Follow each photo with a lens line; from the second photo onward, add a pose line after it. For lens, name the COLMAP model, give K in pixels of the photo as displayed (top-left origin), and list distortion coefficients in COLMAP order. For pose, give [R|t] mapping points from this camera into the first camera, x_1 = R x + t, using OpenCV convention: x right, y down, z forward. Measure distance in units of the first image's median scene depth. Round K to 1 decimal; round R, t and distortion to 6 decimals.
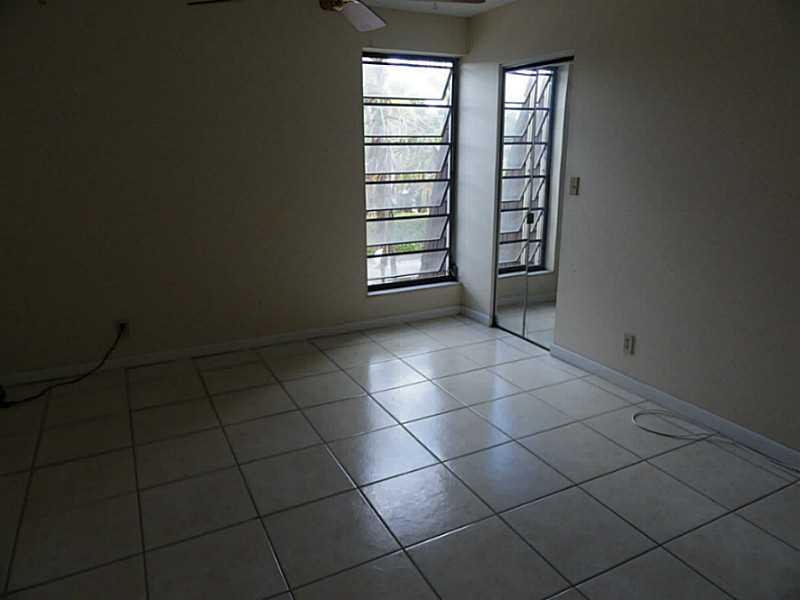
lens RADIAL K [[565.5, 0, 400.0], [0, 565.5, 300.0], [0, 0, 1]] dist [0.001073, -0.000039]
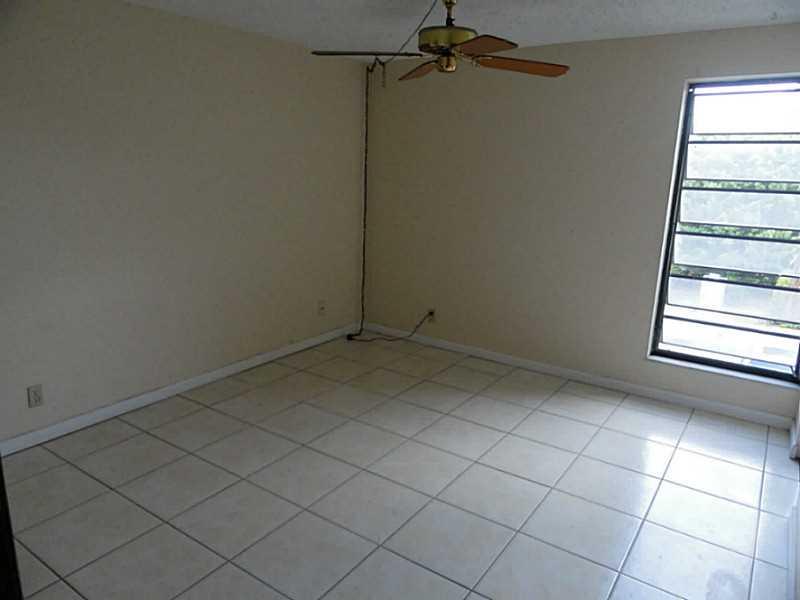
lens RADIAL K [[563.2, 0, 400.3], [0, 563.2, 296.2], [0, 0, 1]] dist [0.006298, 0.001812]
pose [[0.477242, 0.216525, -0.851679, 0.497092], [-0.270466, 0.958316, 0.092079, -0.079004], [0.836115, 0.186406, 0.515911, 0.225309]]
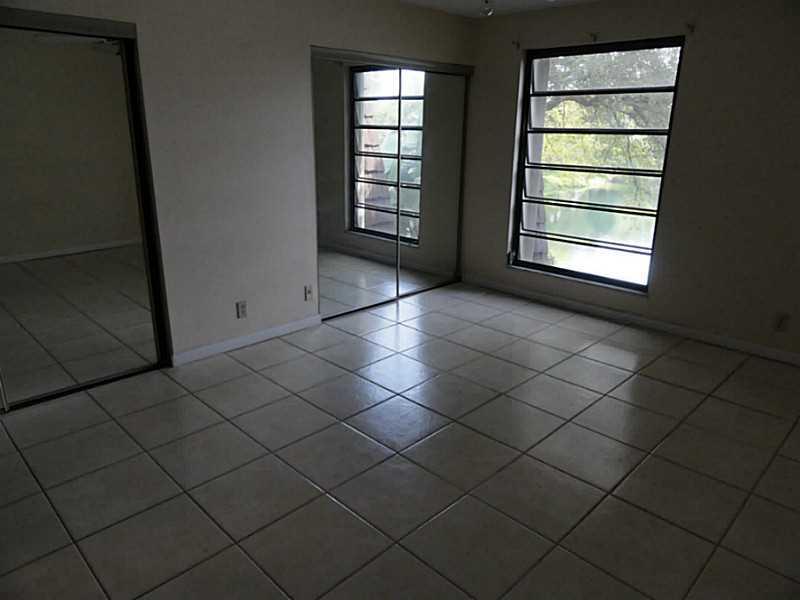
lens RADIAL K [[560.9, 0, 400.1], [0, 560.9, 296.6], [0, 0, 1]] dist [0.005166, 0.000224]
pose [[0.317604, 0.285726, -0.904151, 0.942201], [-0.275125, 0.940270, 0.200496, -0.120921], [0.907433, 0.185076, 0.377244, 0.406166]]
